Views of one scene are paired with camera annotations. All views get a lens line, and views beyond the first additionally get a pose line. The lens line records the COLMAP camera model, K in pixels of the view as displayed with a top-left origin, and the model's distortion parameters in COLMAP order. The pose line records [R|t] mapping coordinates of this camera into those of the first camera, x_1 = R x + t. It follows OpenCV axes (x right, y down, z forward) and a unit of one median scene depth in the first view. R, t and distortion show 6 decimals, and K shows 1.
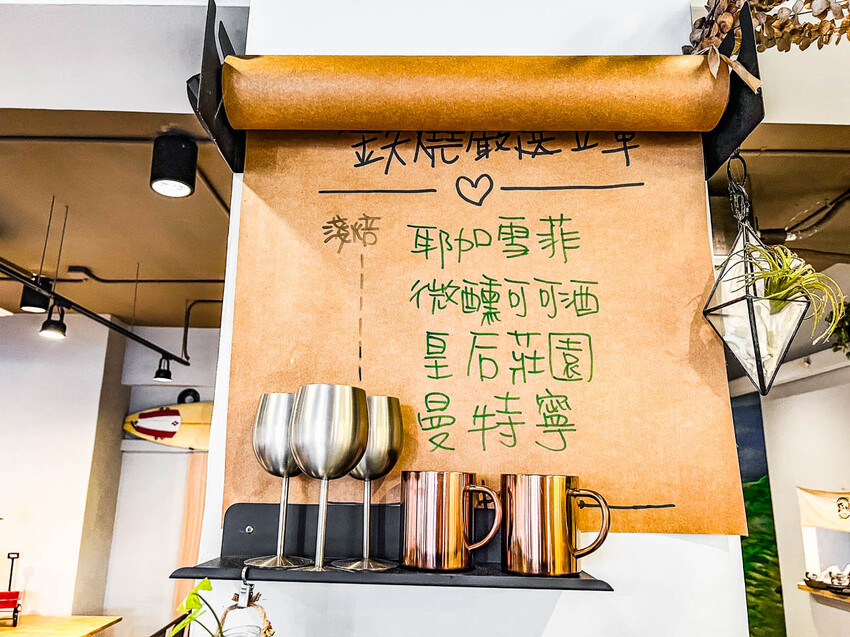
lens RADIAL K [[644.1, 0, 419.3], [0, 644.1, 319.5], [0, 0, 1]] dist [0.023150, -0.011140]
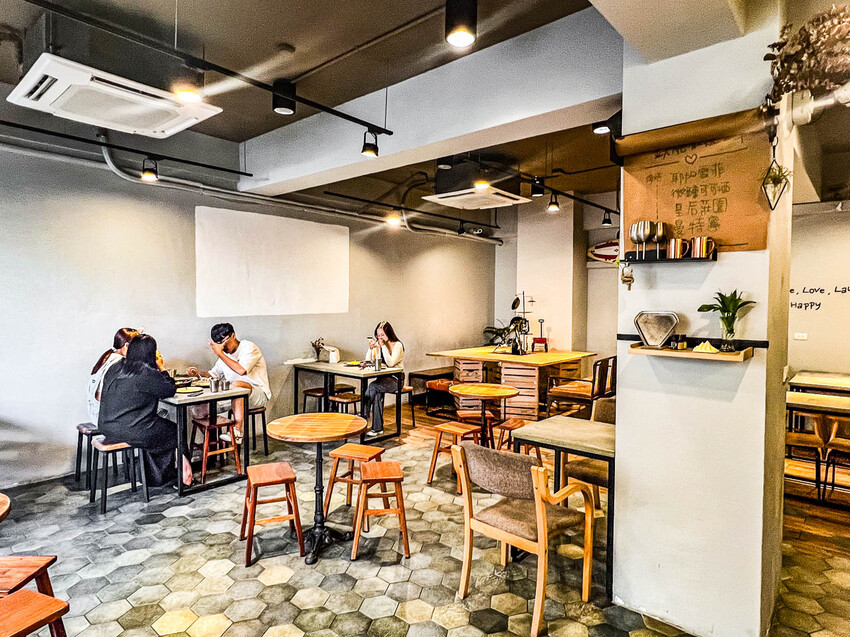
lens RADIAL K [[514.7, 0, 419.0], [0, 514.7, 316.5], [0, 0, 1]] dist [0.003517, 0.000765]
pose [[0.746007, 0.013771, -0.665796, 0.834380], [0.164311, 0.965069, 0.204066, -0.189522], [0.645350, -0.261632, 0.717685, -2.112368]]
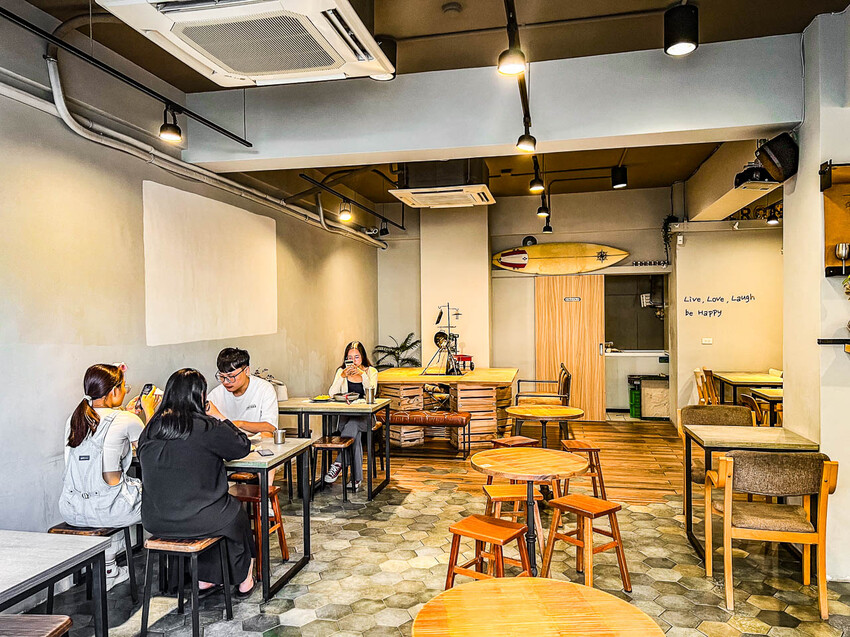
lens RADIAL K [[644.1, 0, 422.5], [0, 644.1, 318.4], [0, 0, 1]] dist [0.023150, -0.011140]
pose [[0.977100, -0.022607, -0.211575, -1.918796], [0.074918, 0.967220, 0.242638, -0.645135], [0.199154, -0.252932, 0.946764, -3.756353]]
